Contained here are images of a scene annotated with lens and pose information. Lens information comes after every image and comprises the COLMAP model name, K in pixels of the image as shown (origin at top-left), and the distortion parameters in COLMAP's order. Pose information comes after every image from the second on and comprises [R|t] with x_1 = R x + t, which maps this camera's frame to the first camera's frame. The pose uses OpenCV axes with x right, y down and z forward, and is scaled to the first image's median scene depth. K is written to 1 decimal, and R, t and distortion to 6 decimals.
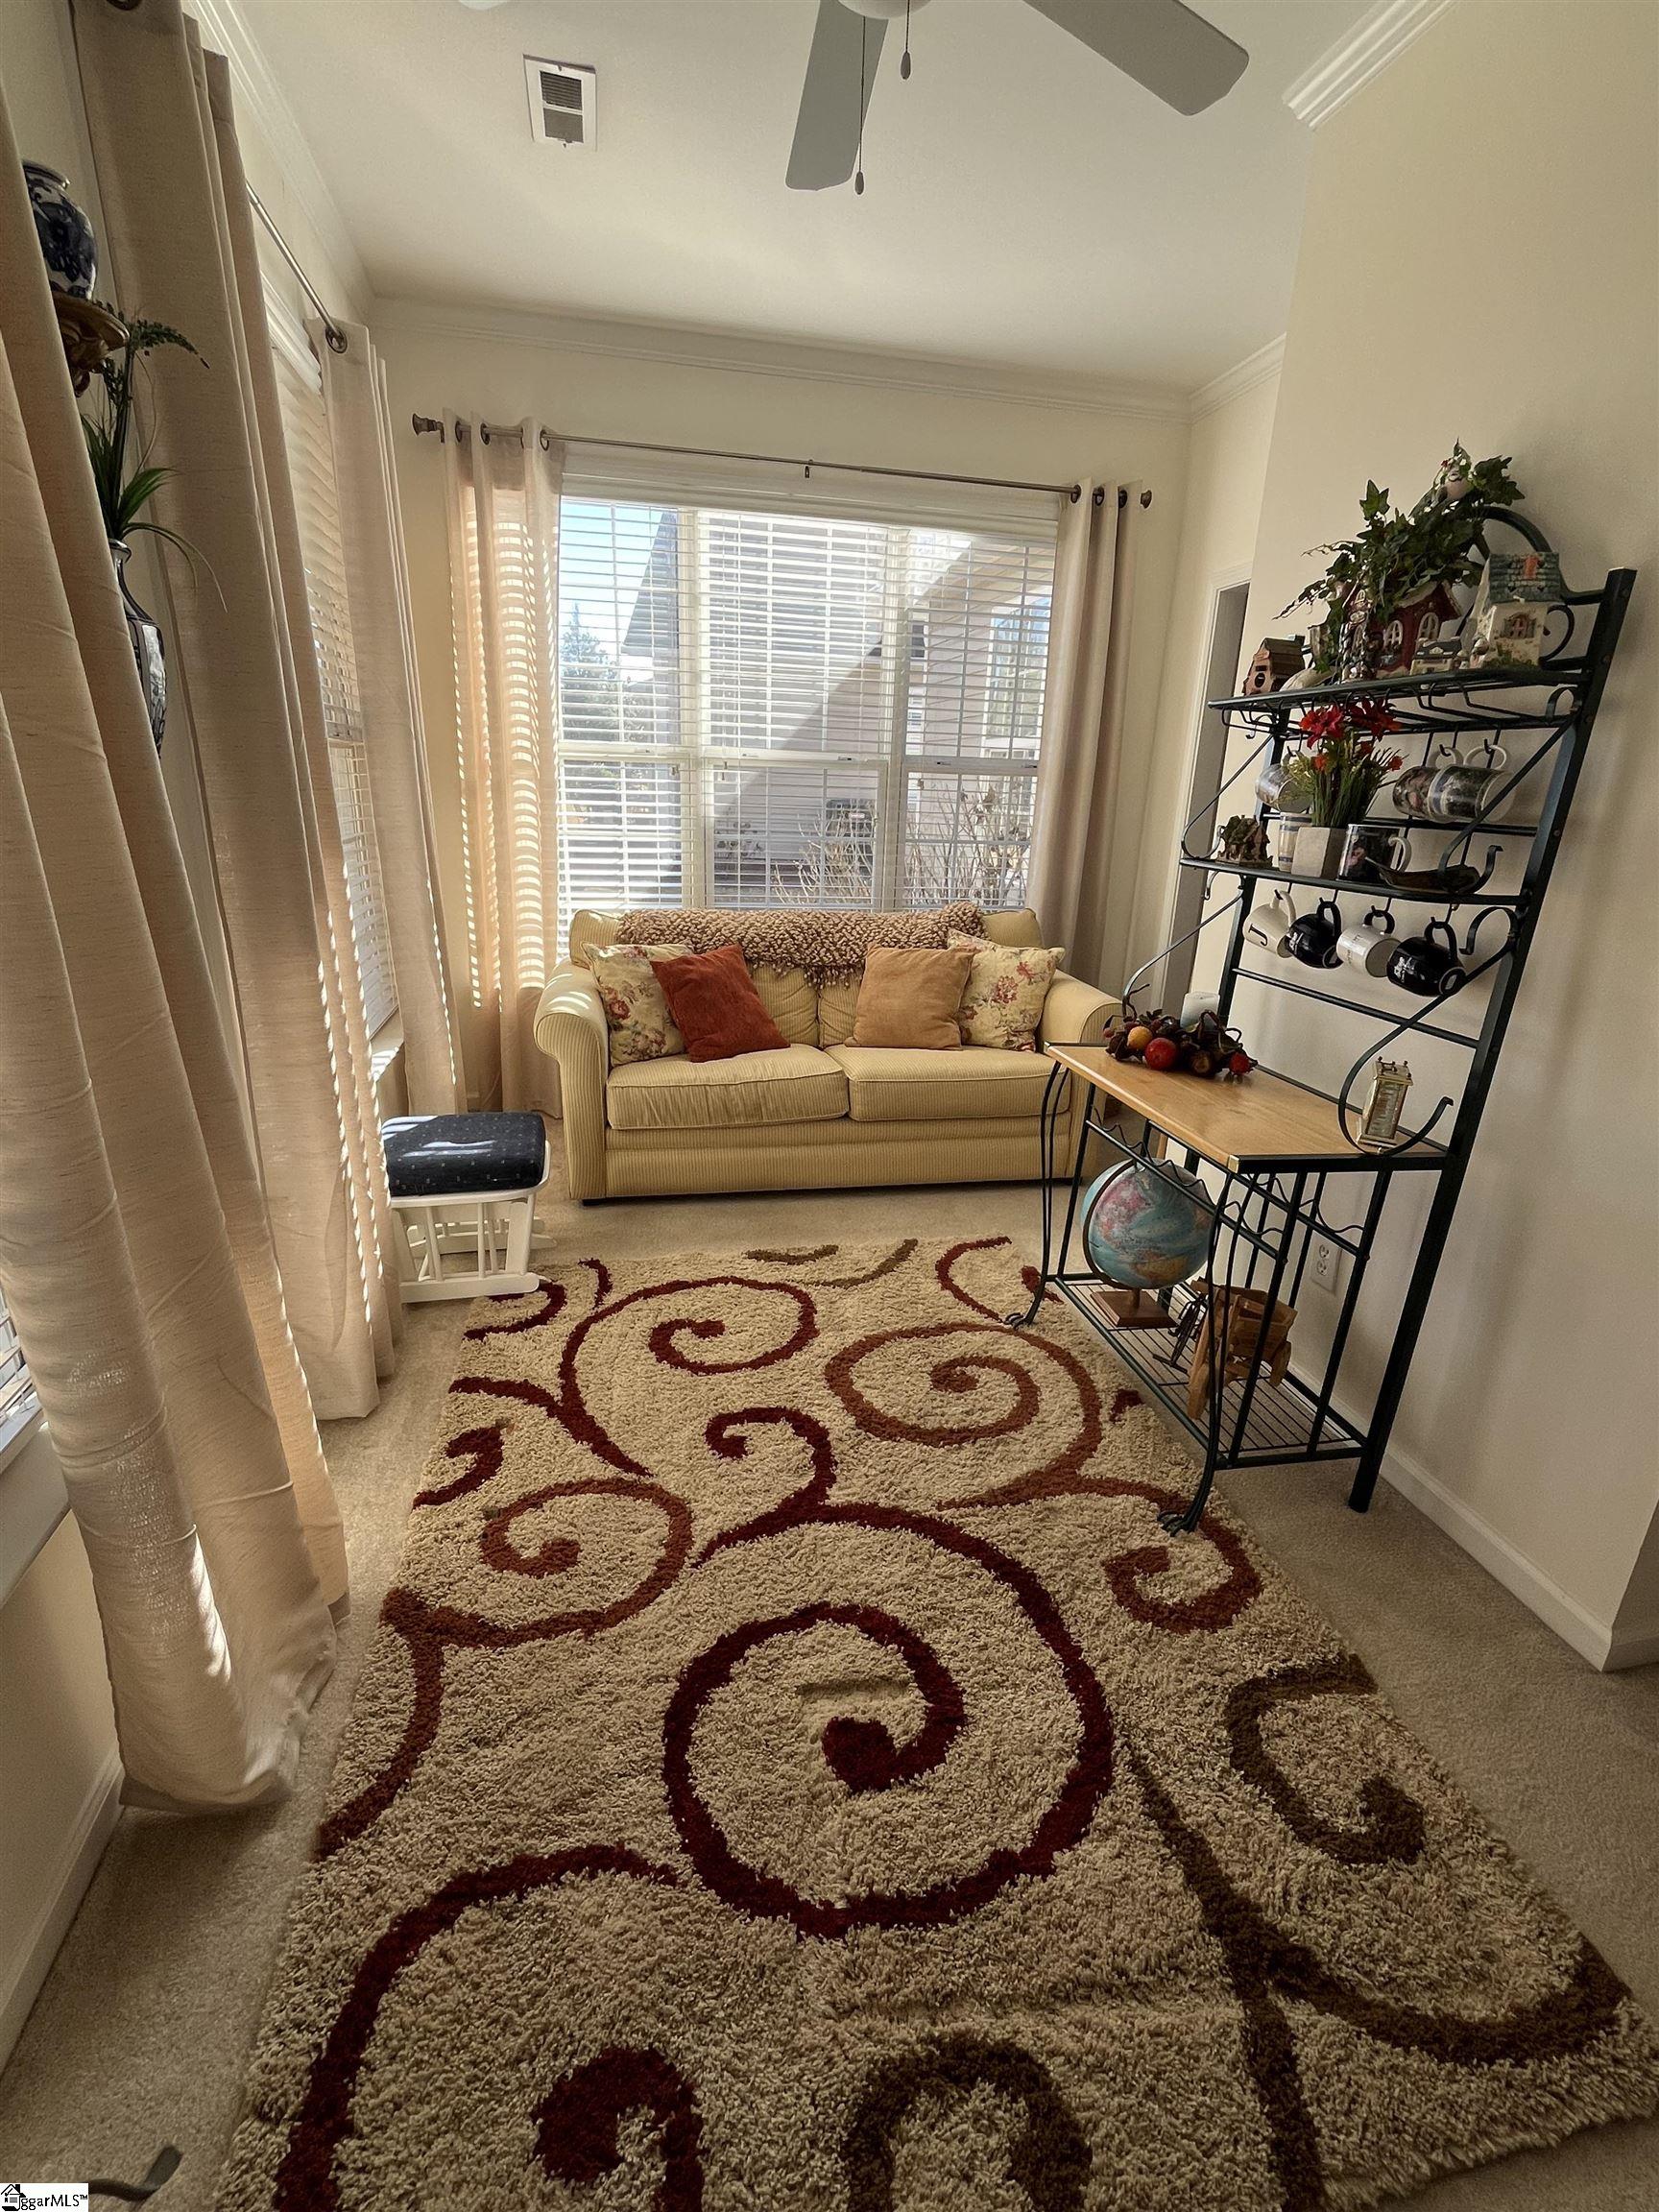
lens RADIAL K [[970.9, 0, 825.7], [0, 970.9, 1151.2], [0, 0, 1]] dist [0.000095, -0.000169]
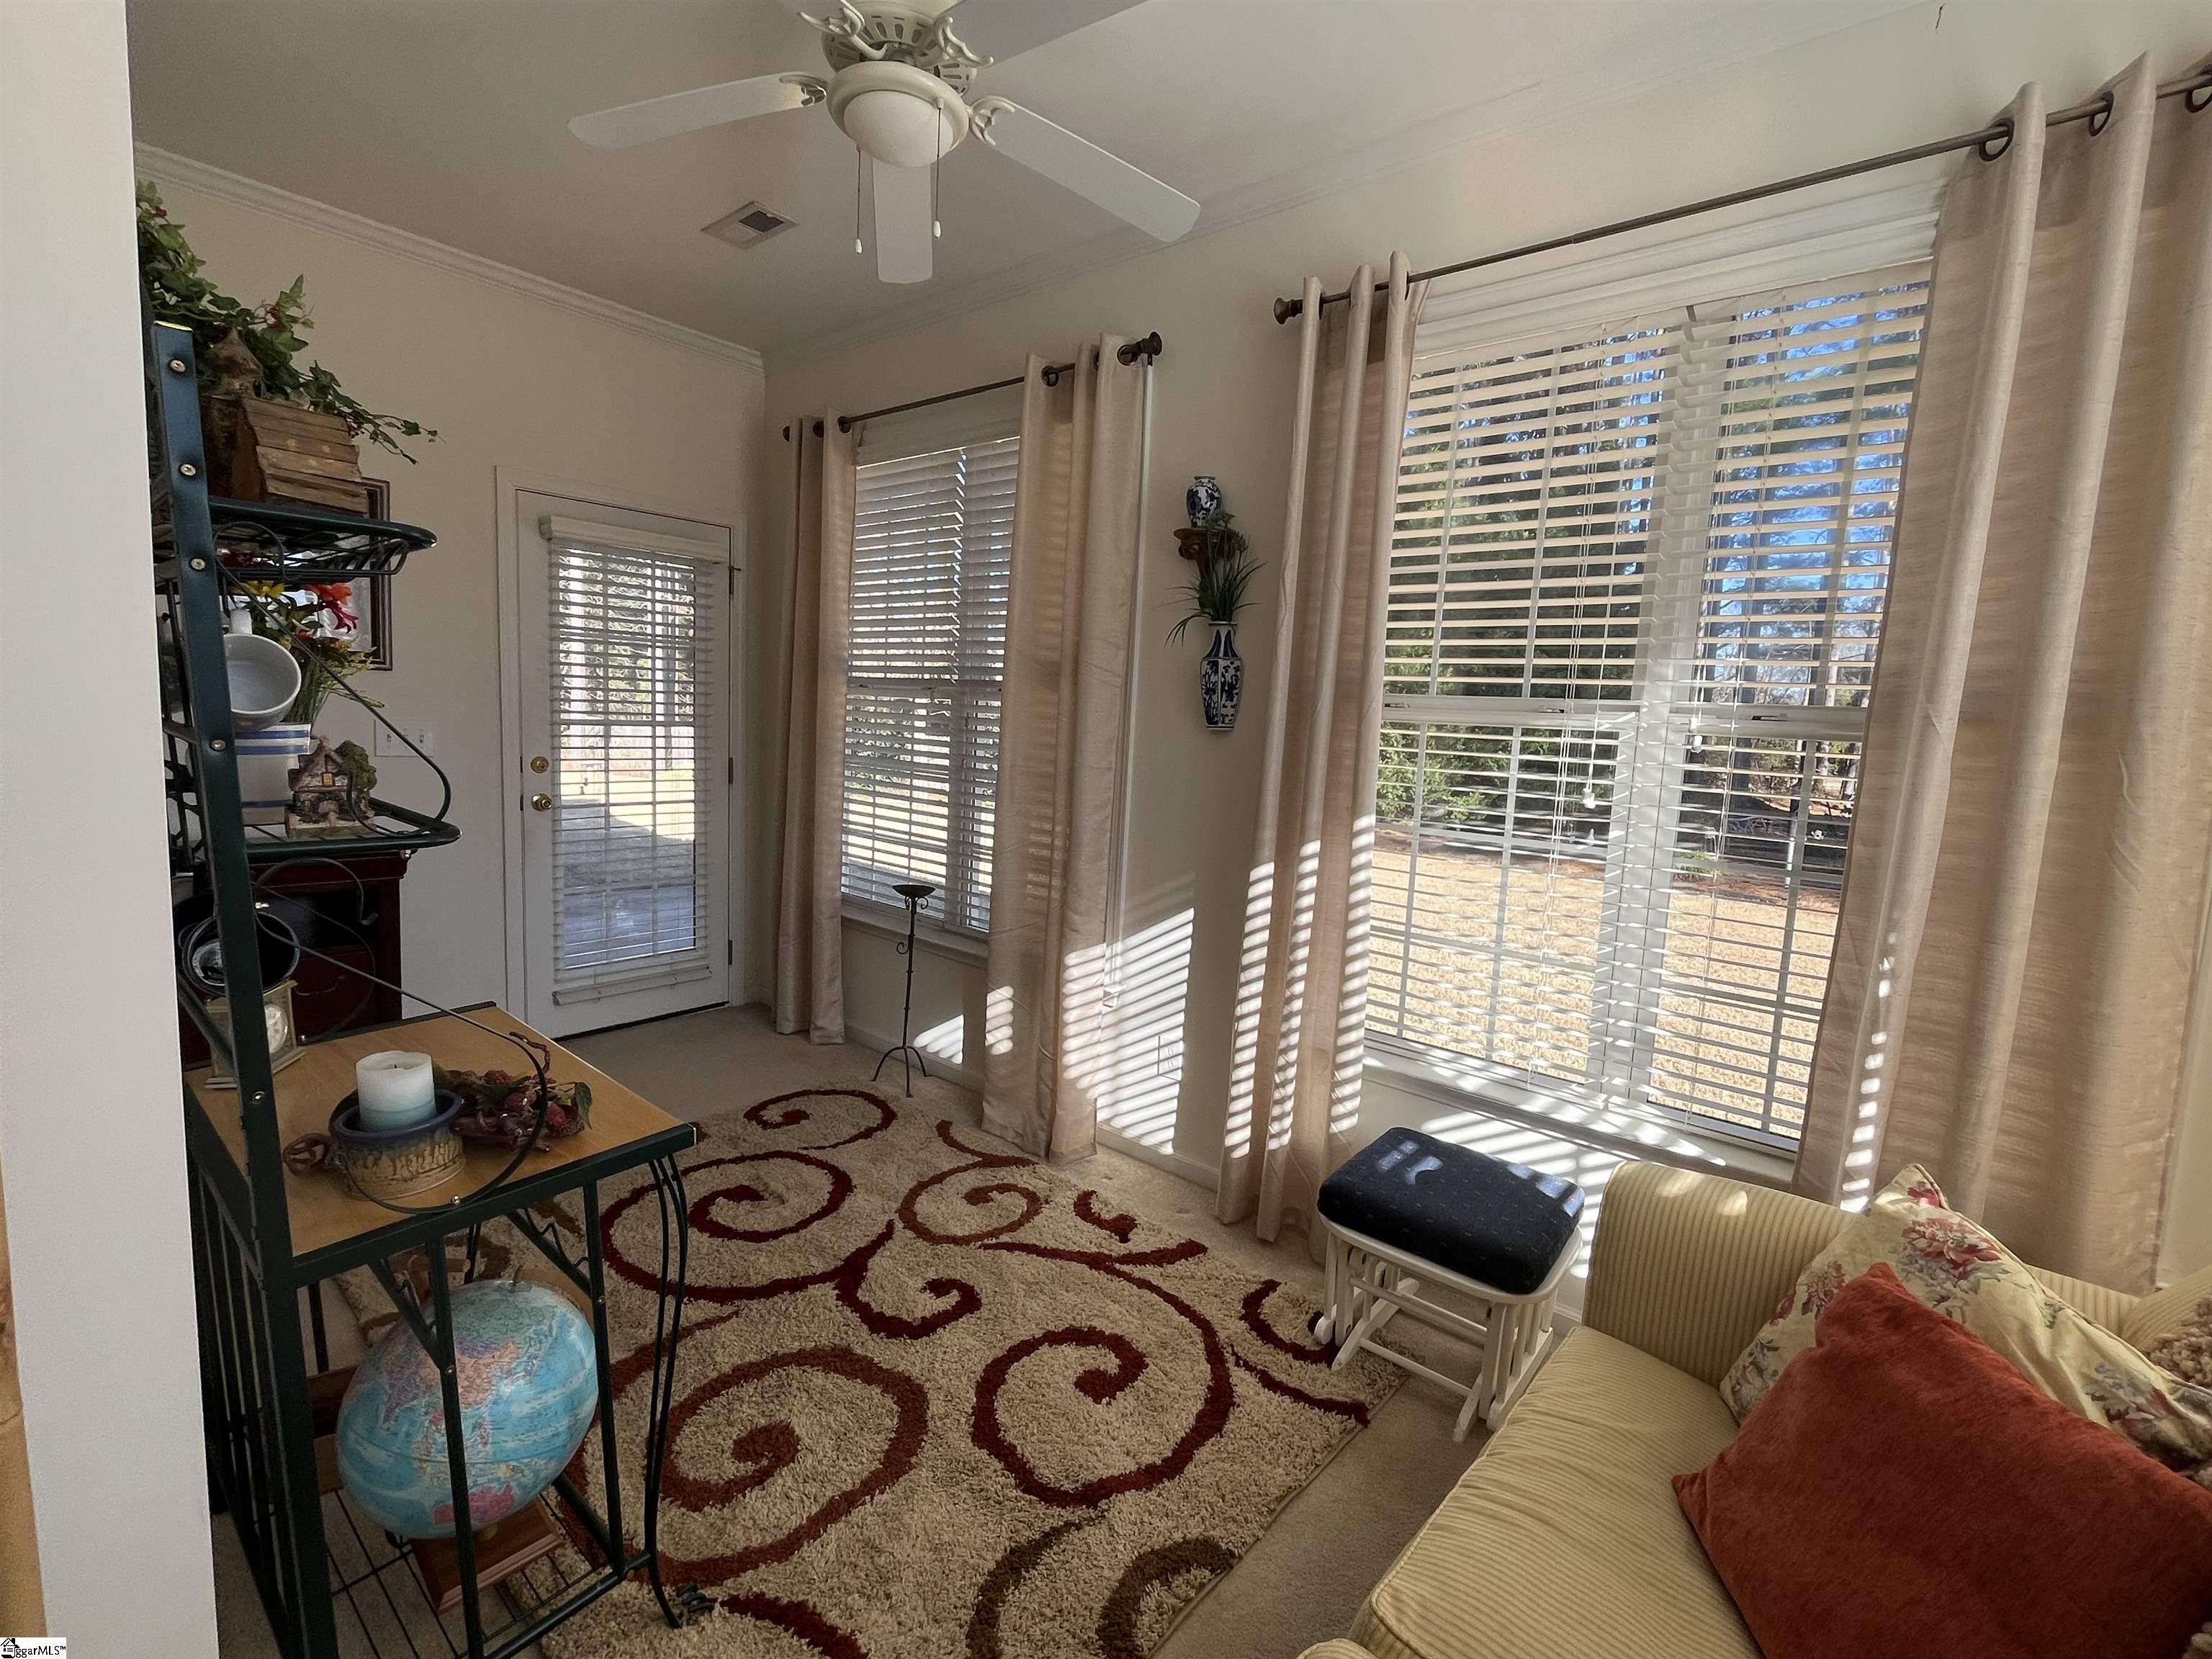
lens RADIAL K [[980.7, 0, 1100.5], [0, 980.7, 821.3], [0, 0, 1]] dist [0.000173, -0.000864]
pose [[-0.790800, -0.003651, -0.612063, 0.441521], [-0.287404, 0.885101, 0.366053, -0.621883], [0.540401, 0.465384, -0.700988, 1.610964]]
